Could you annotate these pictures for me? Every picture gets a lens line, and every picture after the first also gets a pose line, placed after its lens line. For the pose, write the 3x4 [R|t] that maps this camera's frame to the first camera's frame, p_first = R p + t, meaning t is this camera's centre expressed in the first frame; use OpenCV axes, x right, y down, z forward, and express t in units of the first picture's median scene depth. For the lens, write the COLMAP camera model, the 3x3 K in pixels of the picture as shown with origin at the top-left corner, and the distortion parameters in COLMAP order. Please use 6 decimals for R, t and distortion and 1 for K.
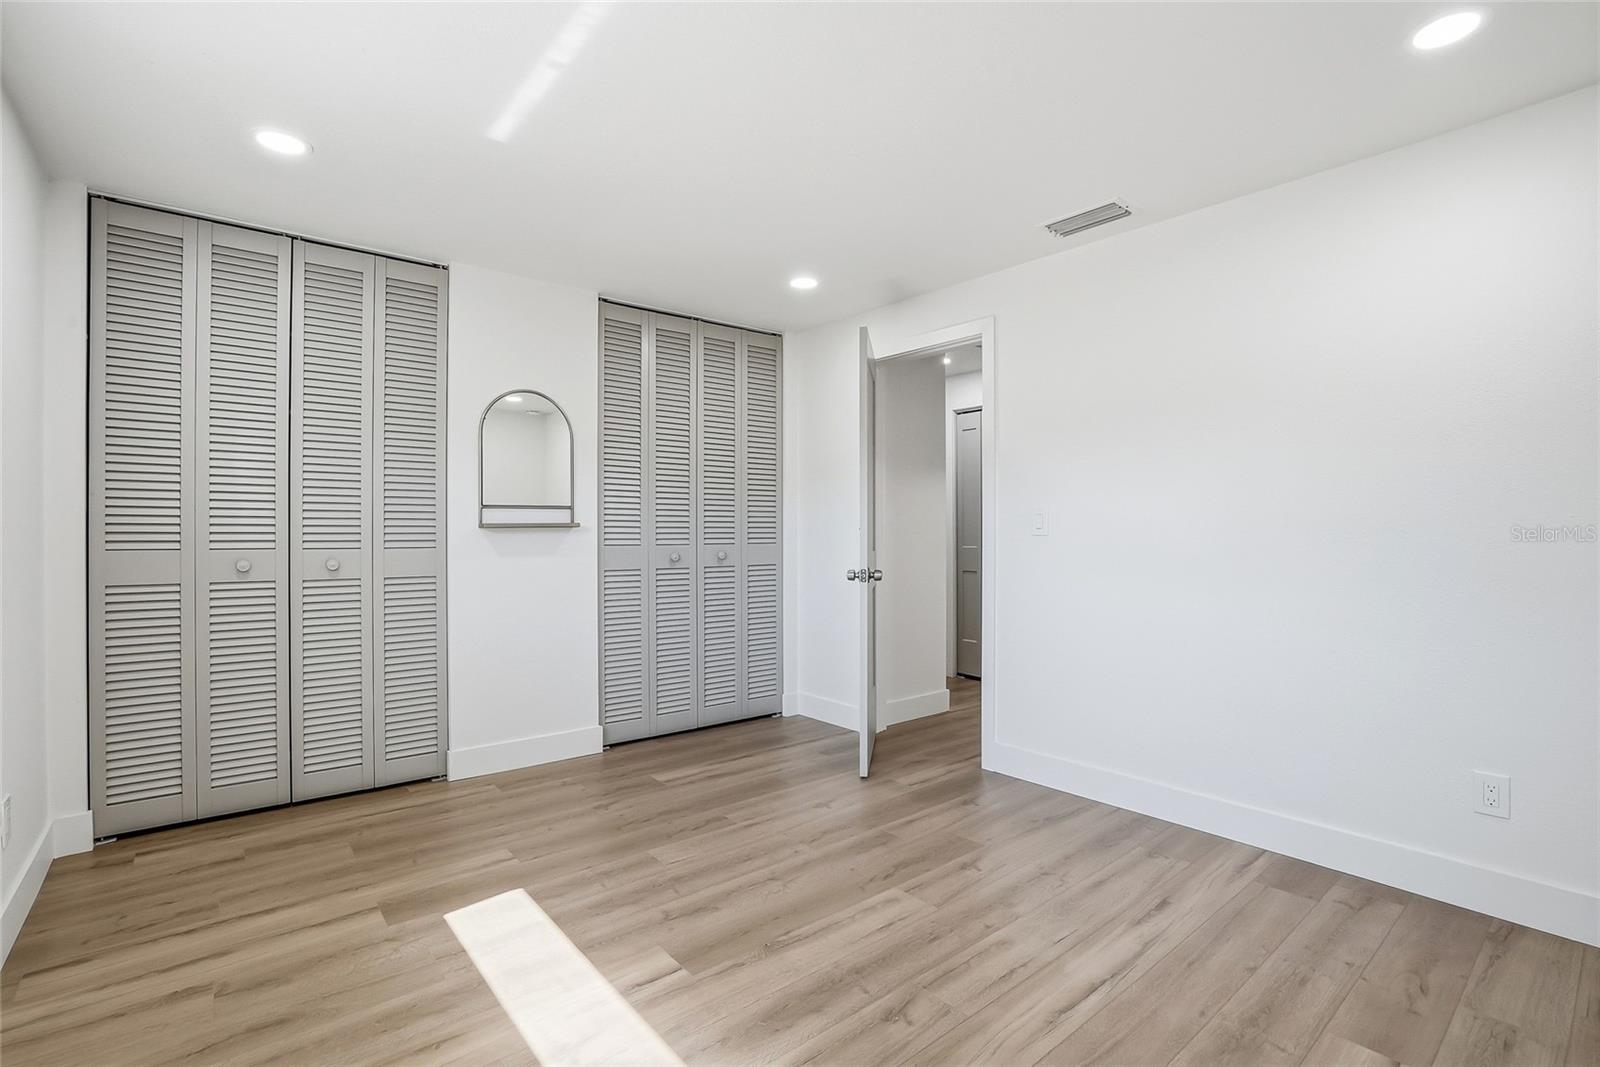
lens RADIAL K [[751.2, 0, 802.5], [0, 751.2, 536.7], [0, 0, 1]] dist [-0.060217, 0.025204]
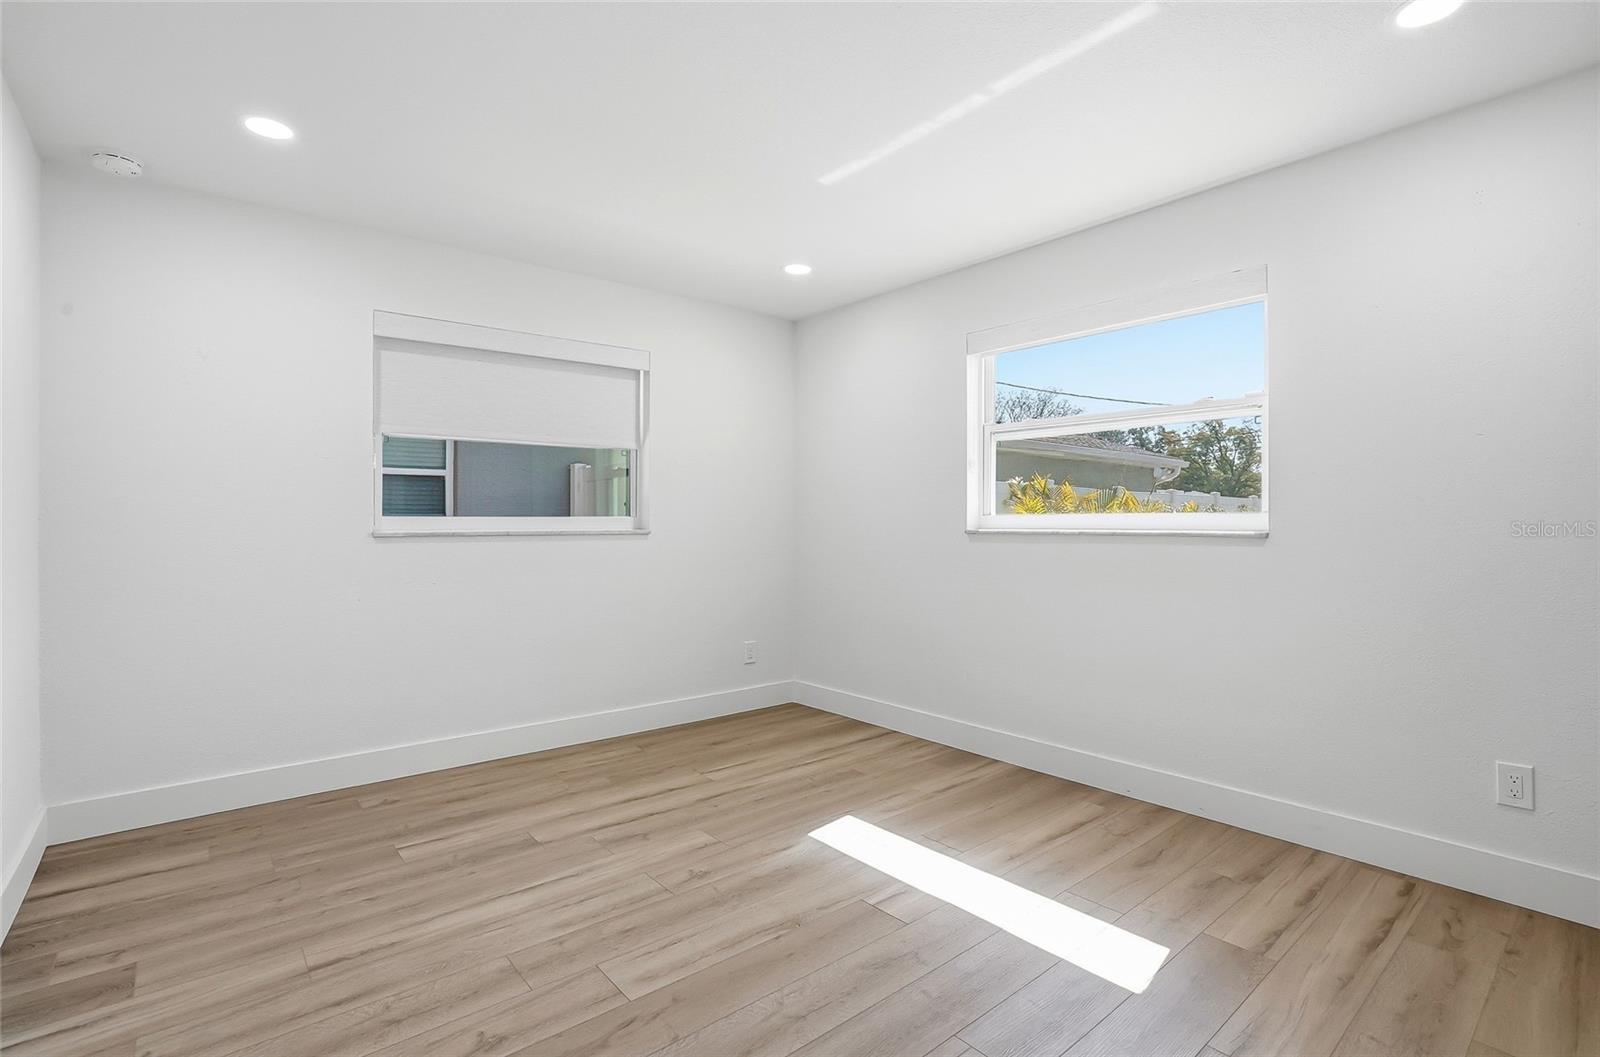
lens RADIAL K [[745.2, 0, 800.0], [0, 745.2, 528.5], [0, 0, 1]] dist [0.000147, 0.000014]
pose [[-0.999997, 0.002045, -0.001397, -0.050030], [0.002022, 0.999865, 0.016285, -0.004055], [0.001430, 0.016282, -0.999866, 2.013569]]
